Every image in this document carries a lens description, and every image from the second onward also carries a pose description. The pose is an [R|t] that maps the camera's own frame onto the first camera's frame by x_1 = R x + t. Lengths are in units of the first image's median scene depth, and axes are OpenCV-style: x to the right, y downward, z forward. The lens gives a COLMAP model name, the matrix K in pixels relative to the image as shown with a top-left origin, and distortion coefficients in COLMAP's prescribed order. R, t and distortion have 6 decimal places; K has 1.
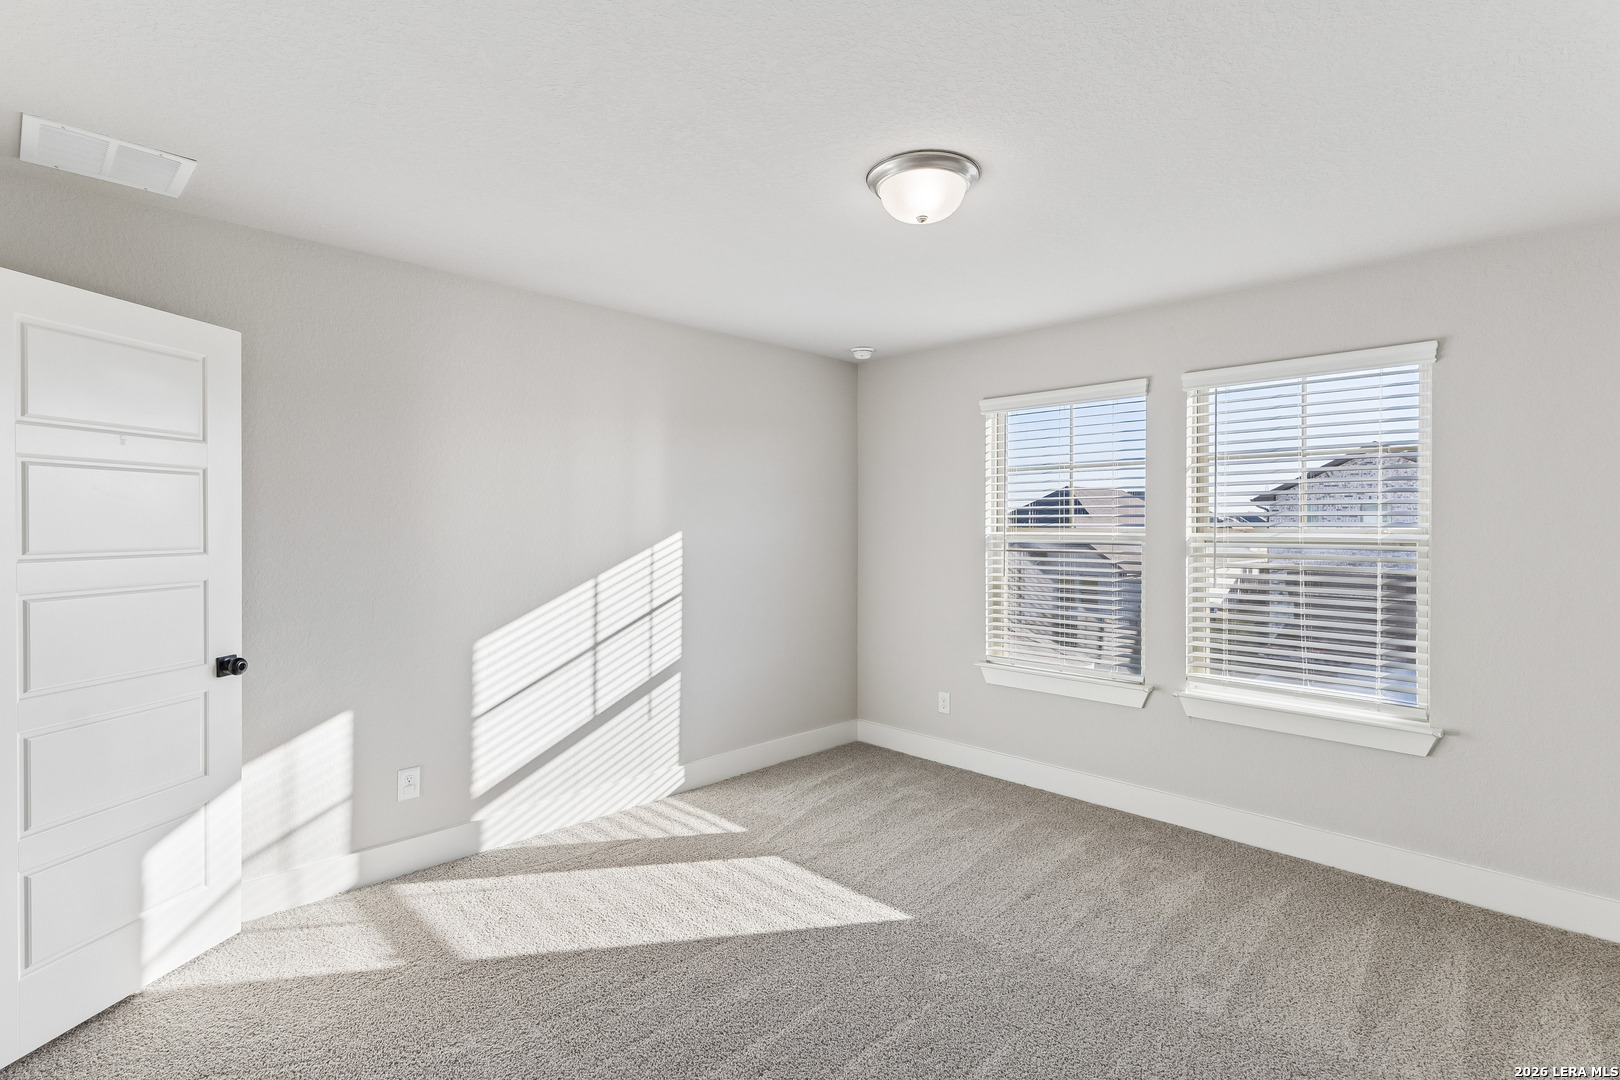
lens RADIAL K [[766.2, 0, 812.0], [0, 766.2, 527.9], [0, 0, 1]] dist [0.001172, 0.001626]
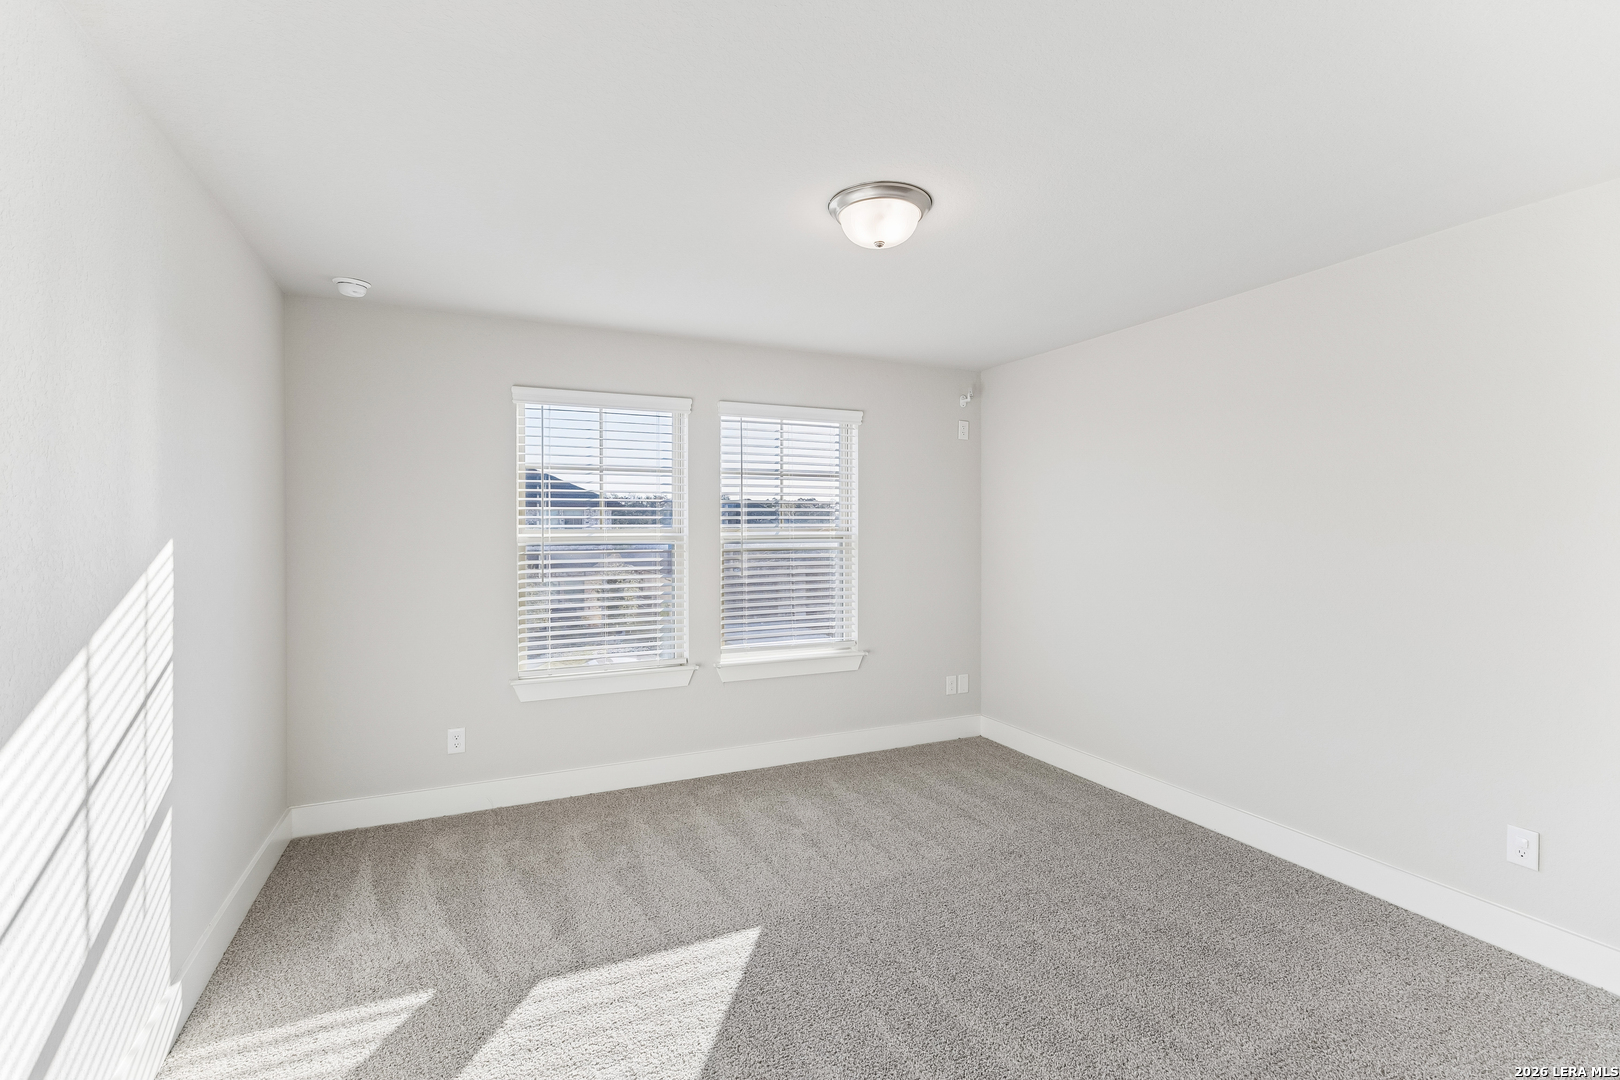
lens RADIAL K [[750.7, 0, 744.2], [0, 750.7, 531.2], [0, 0, 1]] dist [0.004028, -0.000450]
pose [[0.363226, -0.007065, 0.931674, -0.579549], [0.006906, 0.999964, 0.004891, -0.000664], [-0.931676, 0.004658, 0.363262, 0.507373]]
